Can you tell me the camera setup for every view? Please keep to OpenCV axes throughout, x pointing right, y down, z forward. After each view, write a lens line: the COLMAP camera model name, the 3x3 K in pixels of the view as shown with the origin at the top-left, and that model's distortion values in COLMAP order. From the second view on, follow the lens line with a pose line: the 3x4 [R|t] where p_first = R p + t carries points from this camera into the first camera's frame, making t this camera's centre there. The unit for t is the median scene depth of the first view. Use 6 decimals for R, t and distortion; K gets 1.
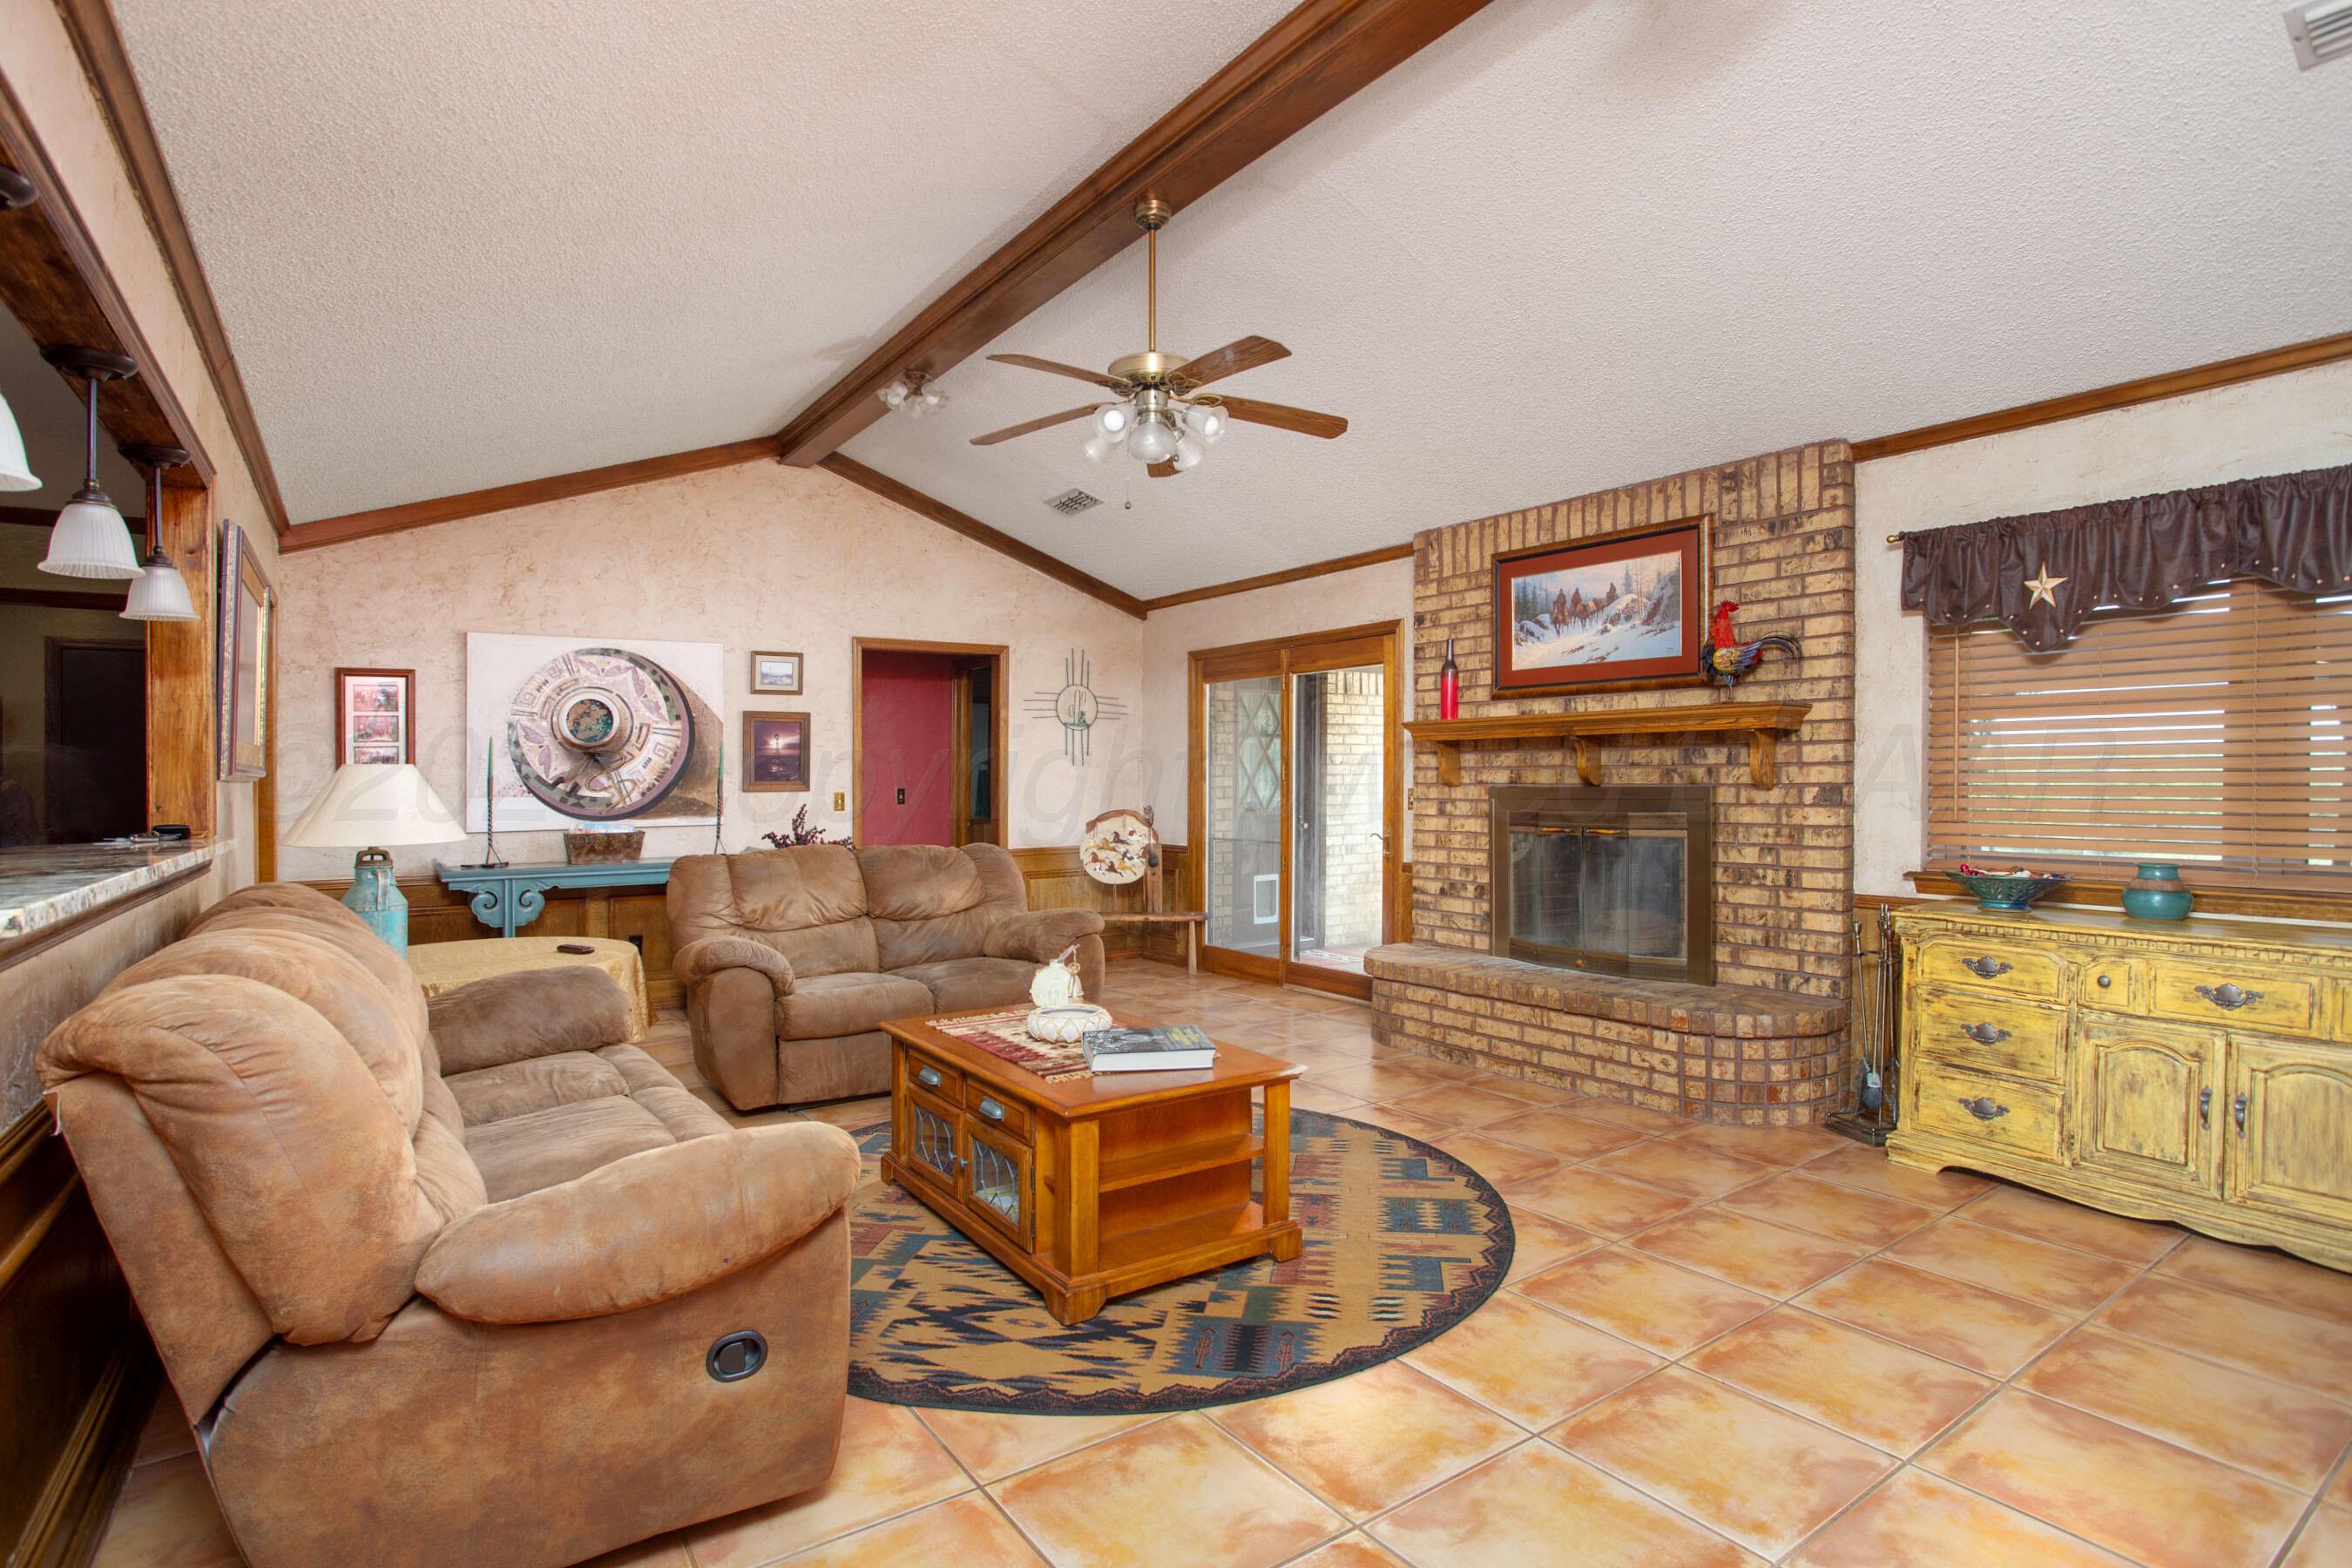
lens RADIAL K [[1149.6, 0, 1155.3], [0, 1149.6, 747.9], [0, 0, 1]] dist [-0.050549, 0.000345]
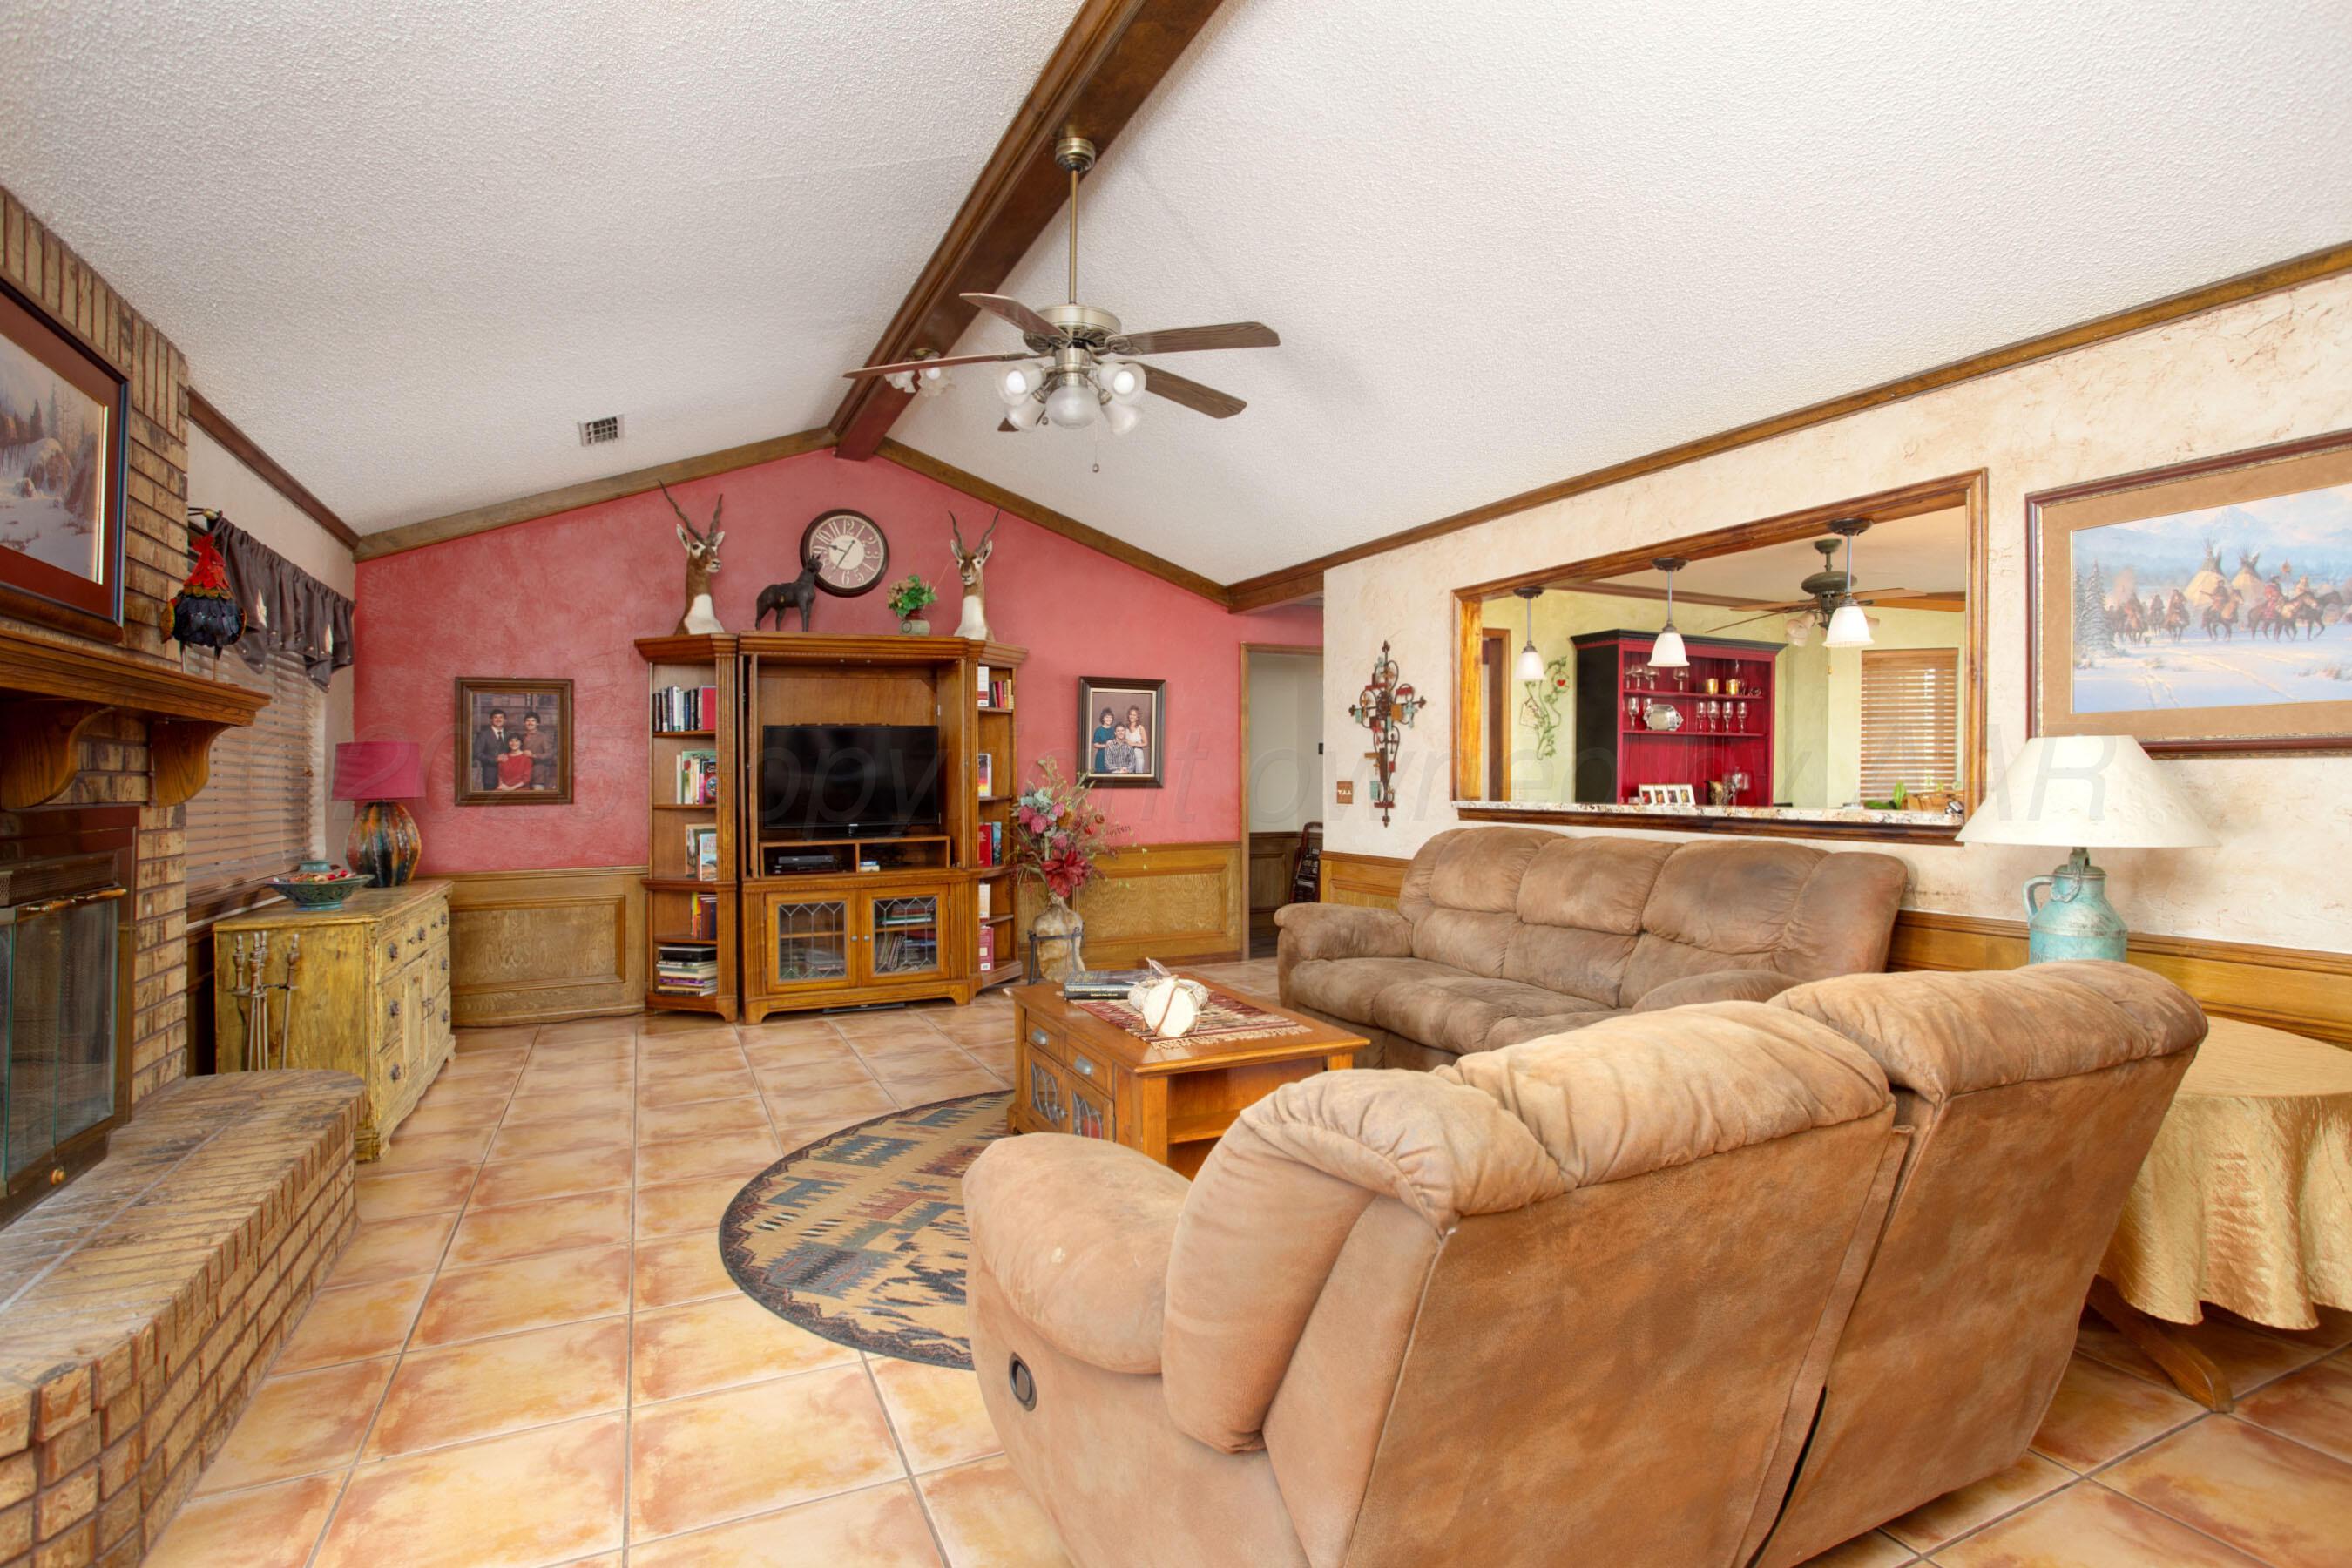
lens RADIAL K [[1149.6, 0, 1157.6], [0, 1149.6, 782.0], [0, 0, 1]] dist [-0.050549, 0.000345]
pose [[-0.985459, 0.015218, 0.169232, -0.176266], [0.010725, 0.999566, -0.027432, 0.043944], [-0.169576, -0.025218, -0.985194, 1.433452]]
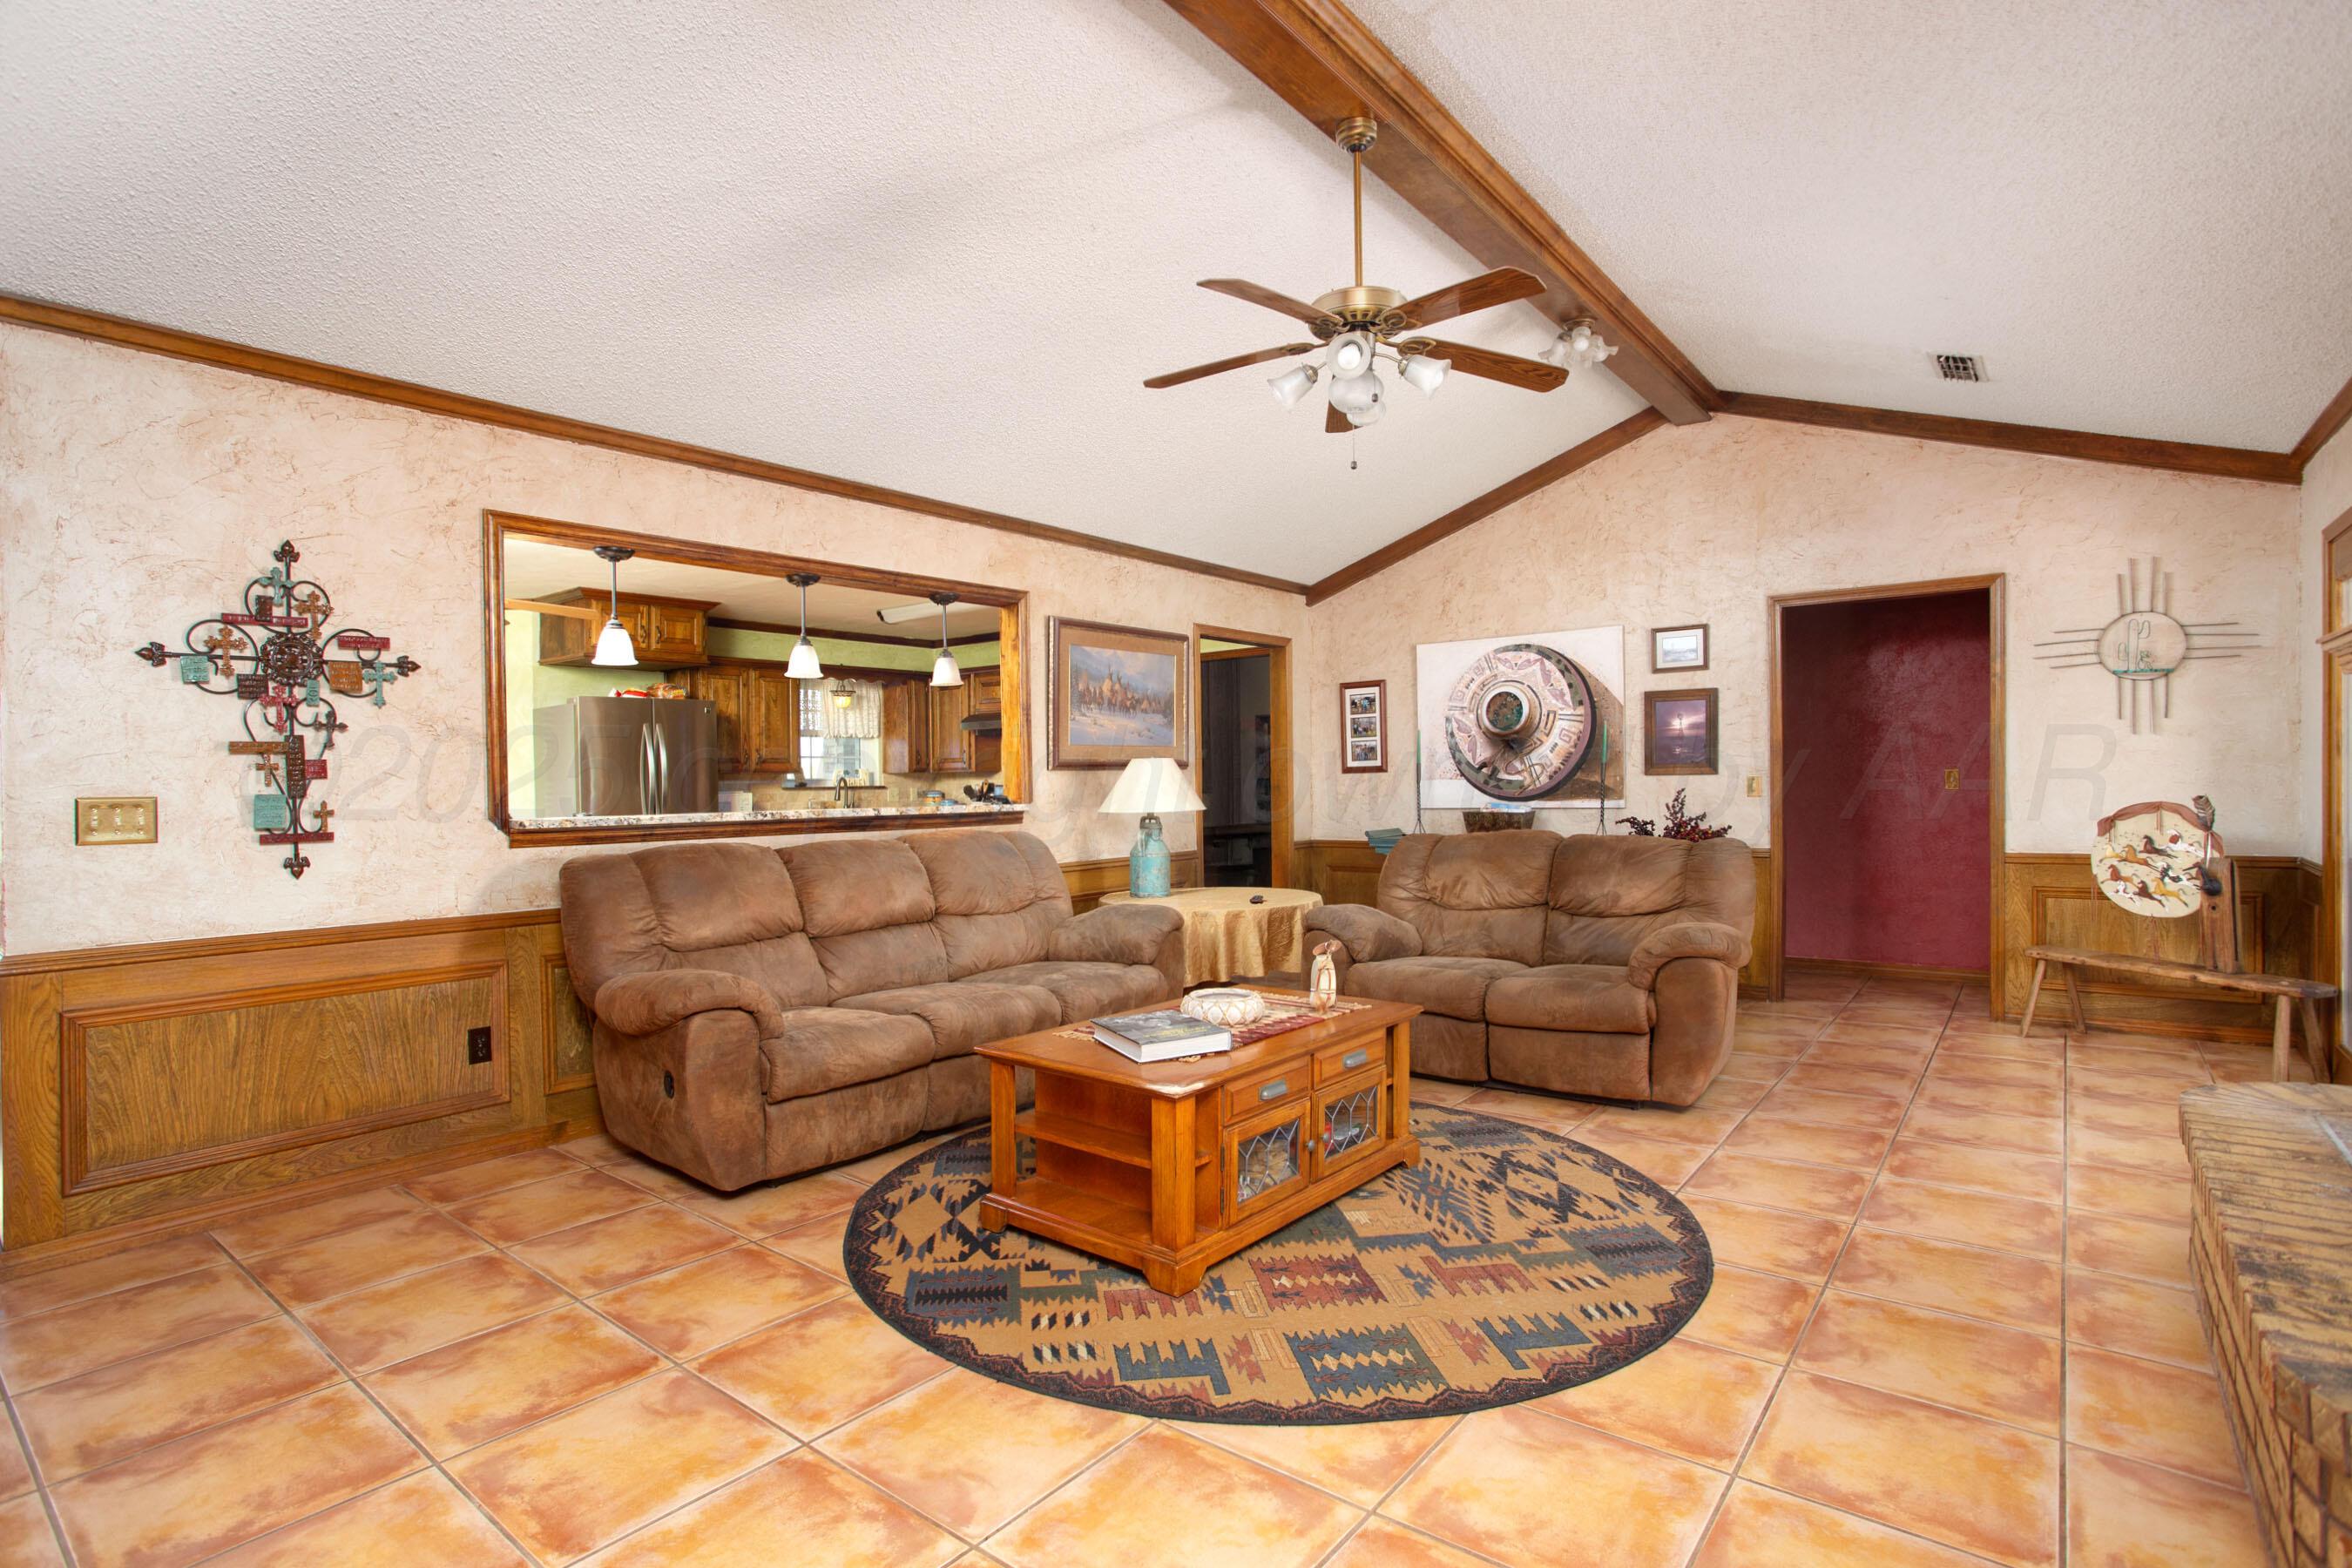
lens RADIAL K [[1149.6, 0, 1198.4], [0, 1149.6, 761.7], [0, 0, 1]] dist [-0.050549, 0.000345]
pose [[0.309997, -0.006601, -0.950715, 0.614963], [0.039780, 0.999190, 0.006033, 0.008921], [0.949905, -0.039689, 0.310009, 0.462878]]
